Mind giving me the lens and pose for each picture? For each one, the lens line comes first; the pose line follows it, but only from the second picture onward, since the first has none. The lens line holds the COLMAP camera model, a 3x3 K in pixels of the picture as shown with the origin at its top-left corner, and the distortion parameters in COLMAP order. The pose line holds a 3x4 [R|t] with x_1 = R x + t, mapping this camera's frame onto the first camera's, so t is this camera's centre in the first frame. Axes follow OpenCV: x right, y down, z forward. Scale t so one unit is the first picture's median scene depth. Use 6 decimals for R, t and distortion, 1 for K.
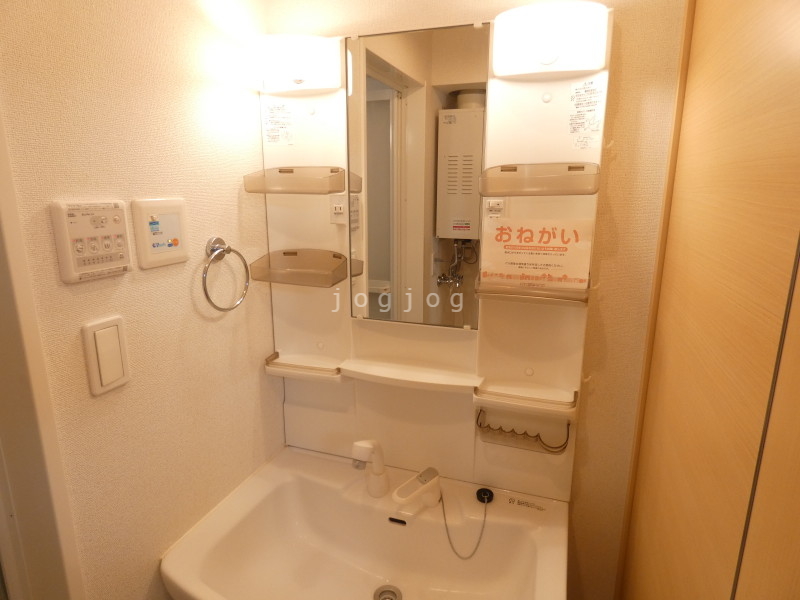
lens RADIAL K [[486.6, 0, 400.3], [0, 486.6, 299.7], [0, 0, 1]] dist [-0.010563, -0.002745]
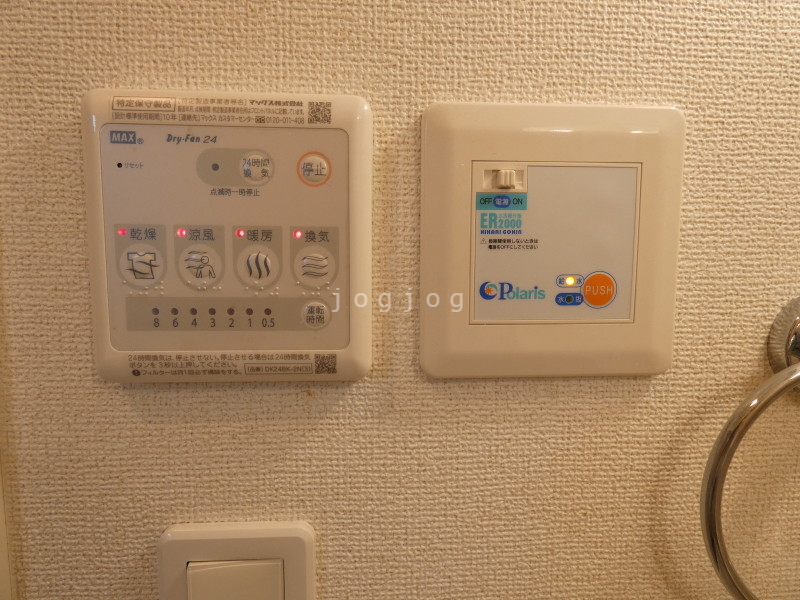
lens RADIAL K [[486.6, 0, 400.7], [0, 486.6, 298.3], [0, 0, 1]] dist [-0.010563, -0.002745]
pose [[0.405205, 0.085722, -0.910198, -0.326583], [-0.212017, 0.977263, -0.002348, -0.106497], [0.889302, 0.193929, 0.414166, 0.929889]]
